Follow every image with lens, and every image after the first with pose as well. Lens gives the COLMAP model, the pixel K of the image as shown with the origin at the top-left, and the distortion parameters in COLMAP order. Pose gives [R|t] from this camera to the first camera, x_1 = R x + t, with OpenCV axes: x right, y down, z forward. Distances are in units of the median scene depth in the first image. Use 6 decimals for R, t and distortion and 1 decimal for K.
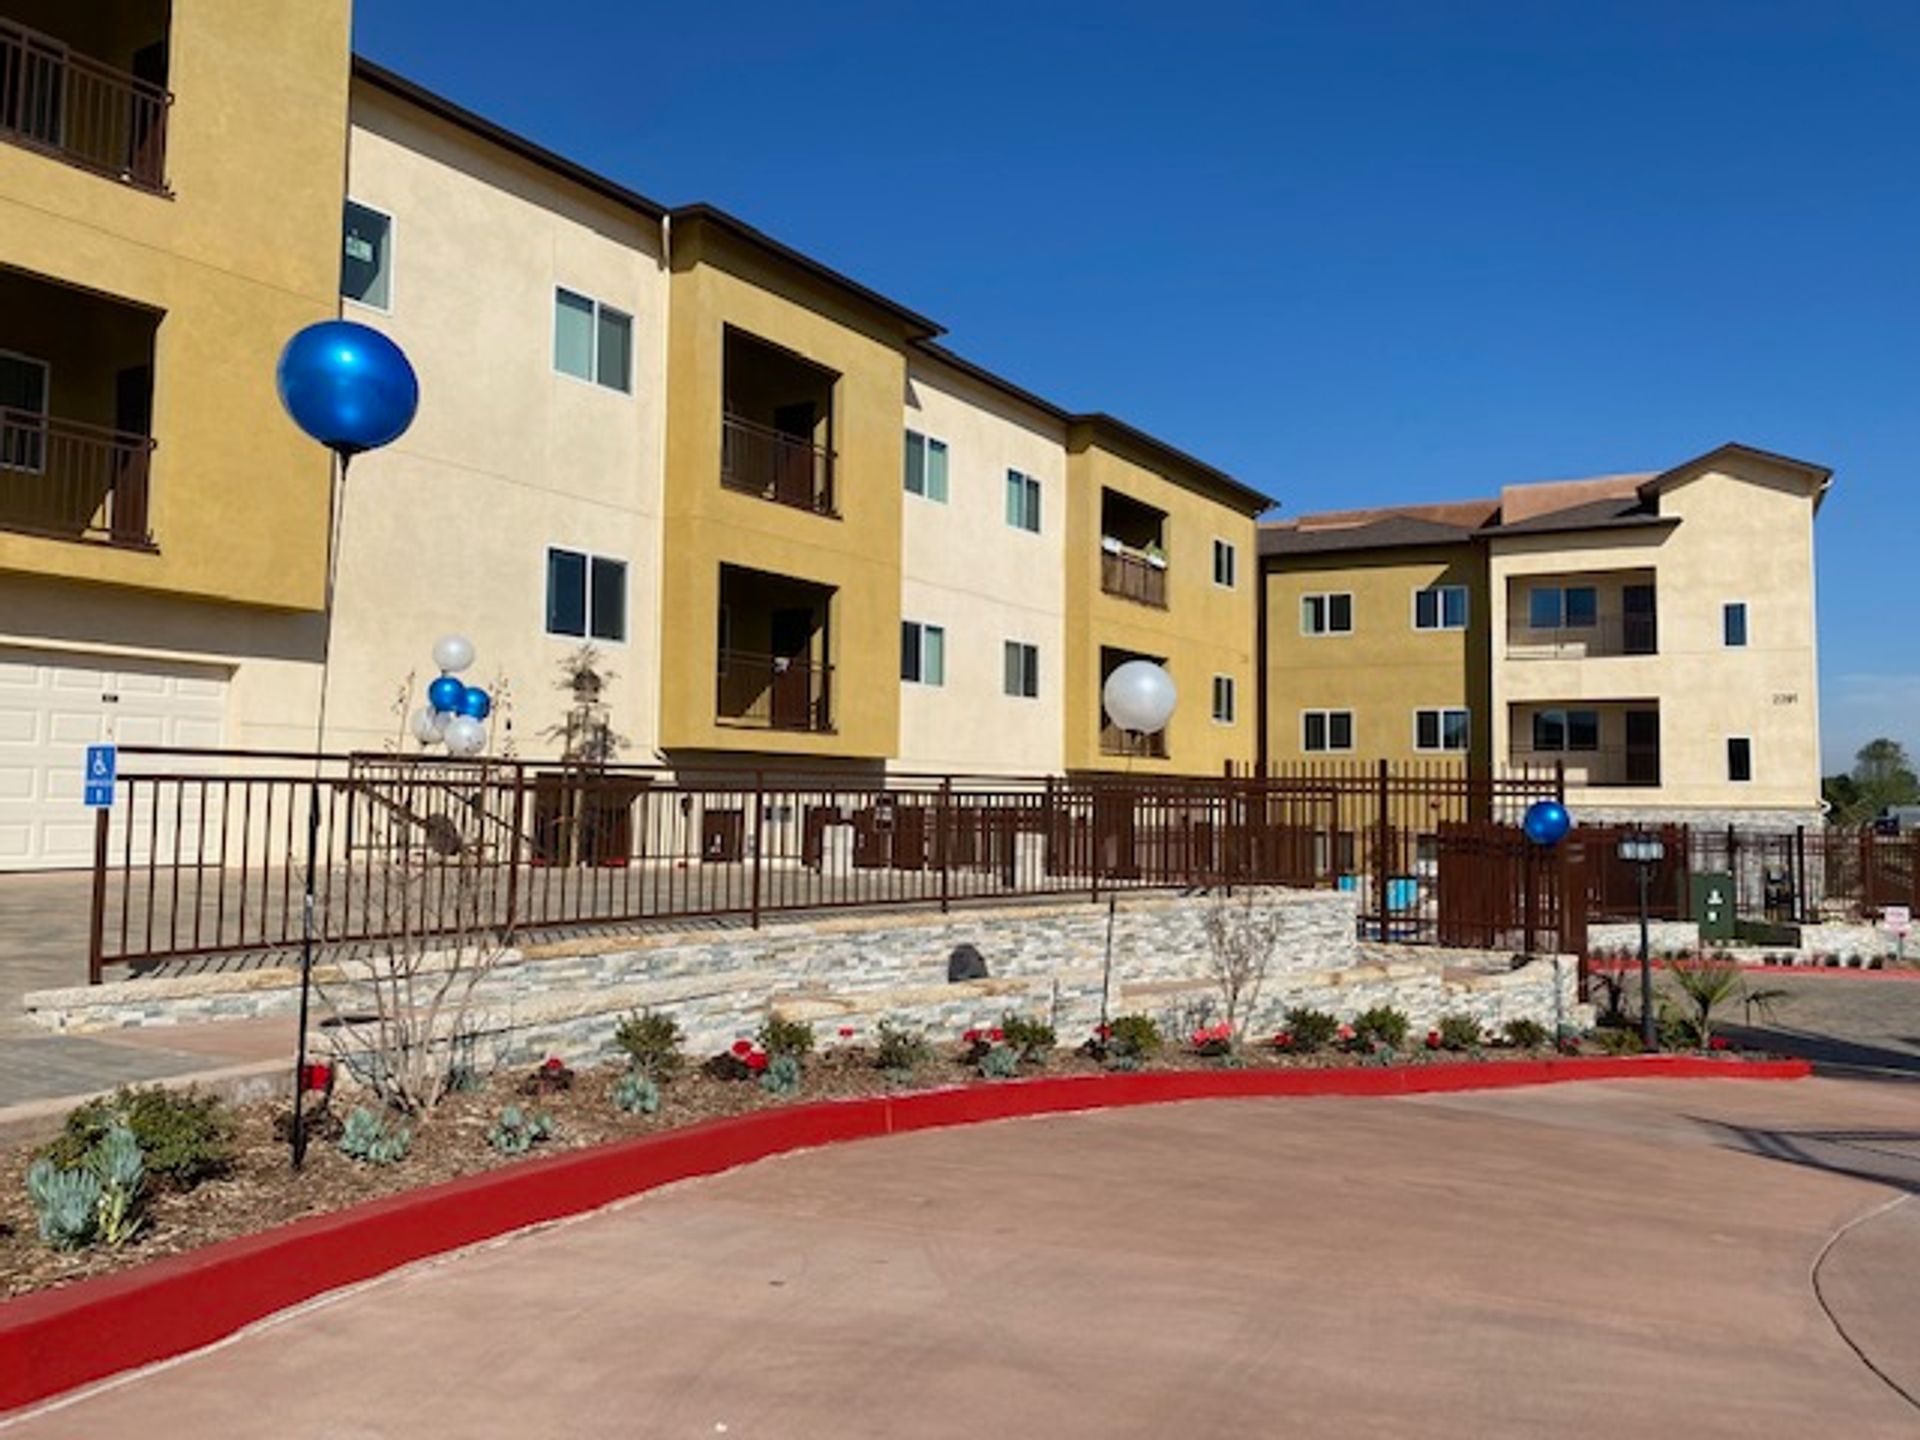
lens RADIAL K [[1480.6, 0, 959.3], [0, 1480.6, 714.2], [0, 0, 1]] dist [-0.000545, -0.003000]
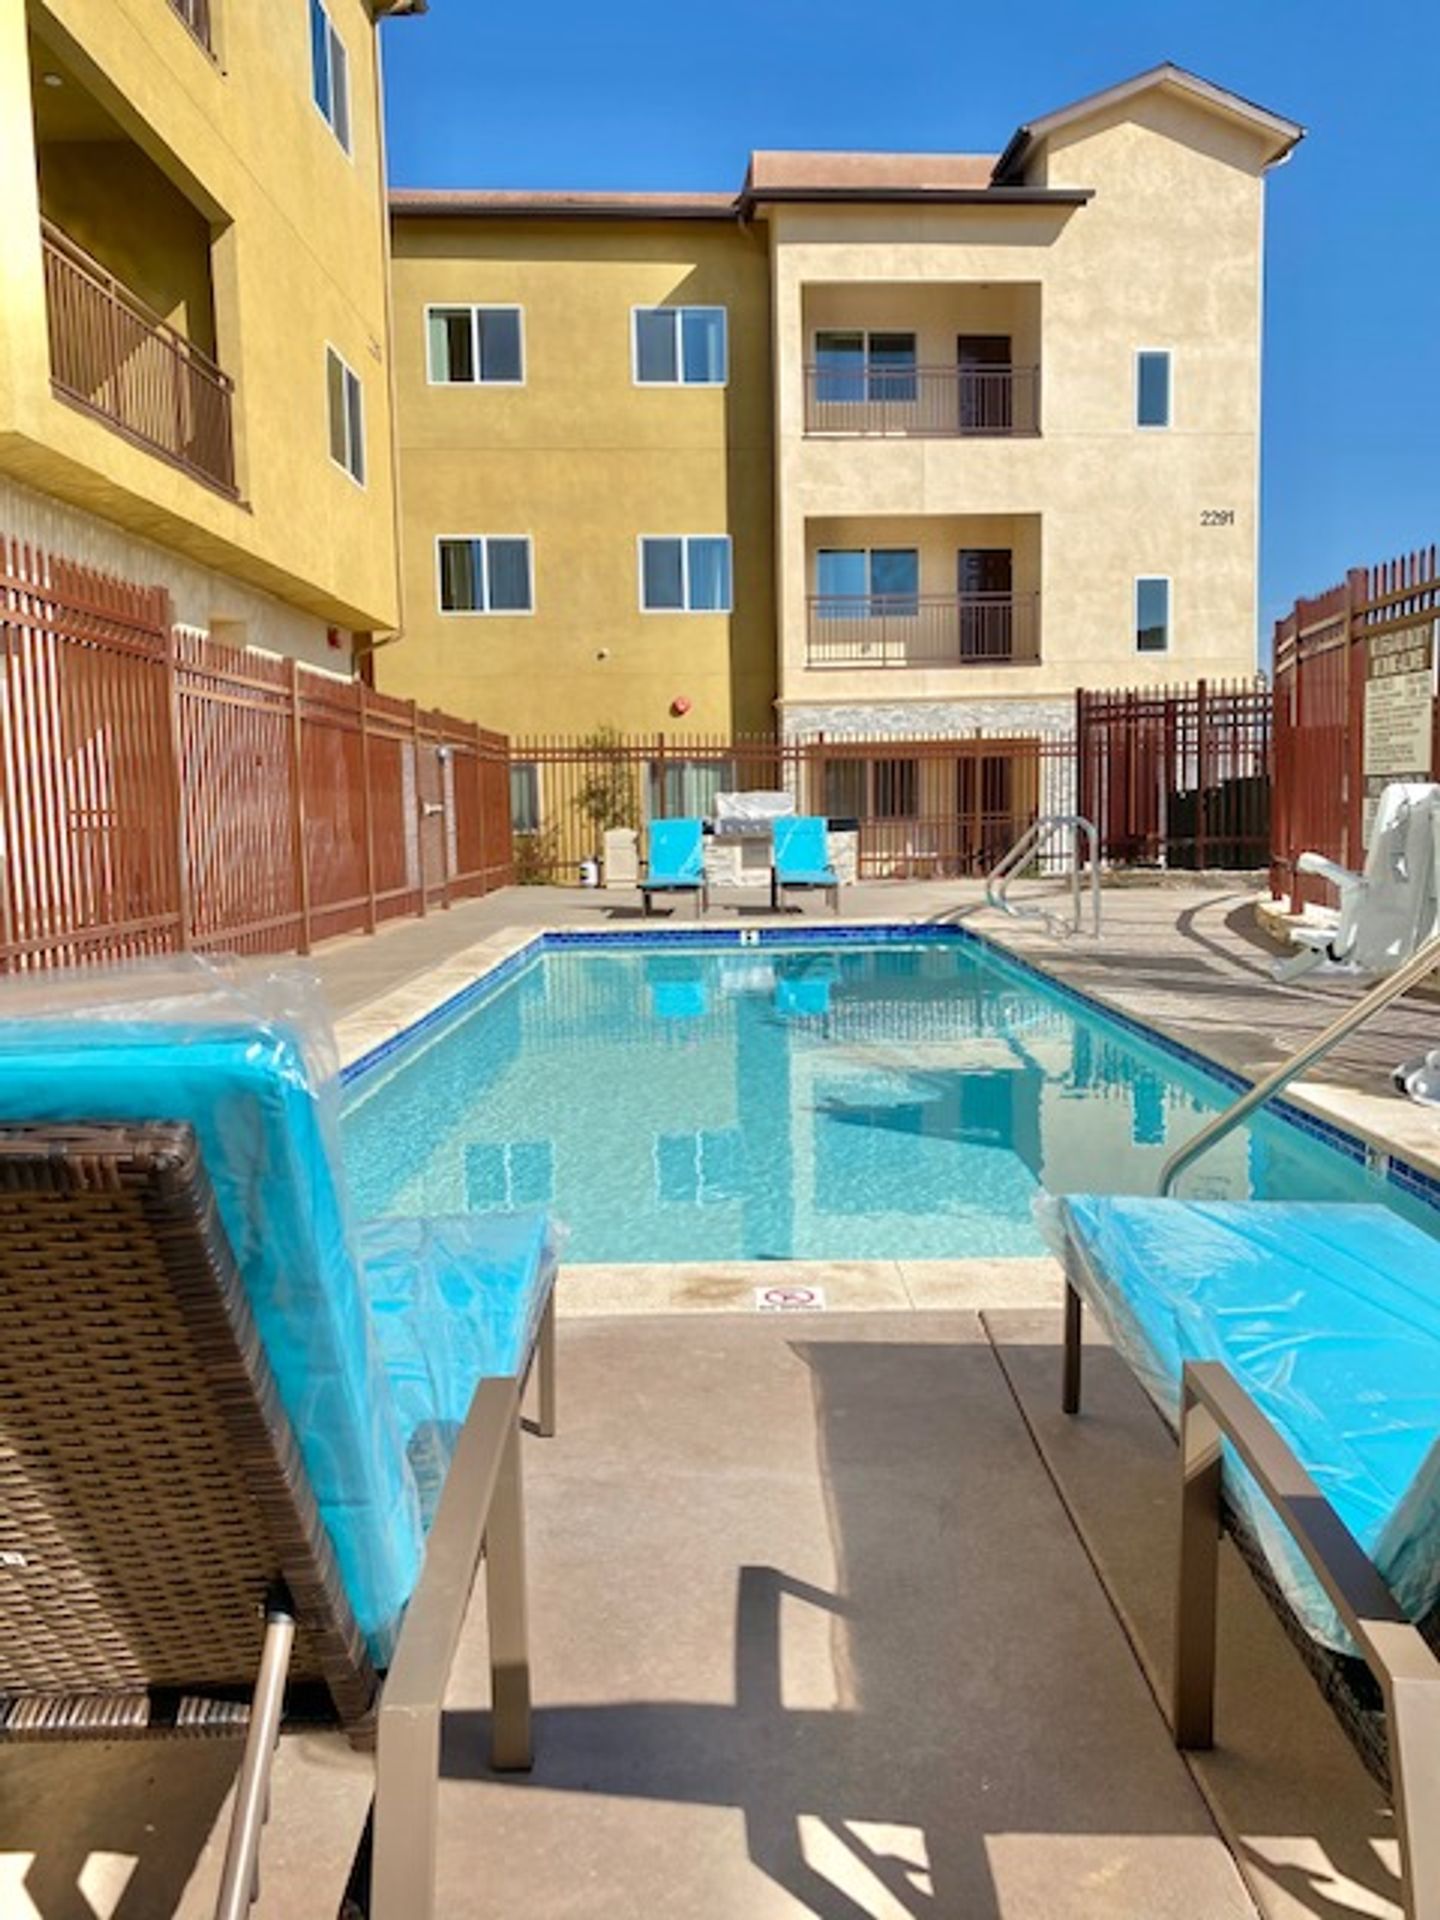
lens RADIAL K [[1480.6, 0, 725.9], [0, 1480.6, 961.7], [0, 0, 1]] dist [-0.000545, -0.003000]
pose [[0.858115, -0.087311, 0.505979, 0.042860], [0.008429, 0.987699, 0.156141, 0.071358], [-0.513388, -0.129723, 0.848295, 0.516515]]
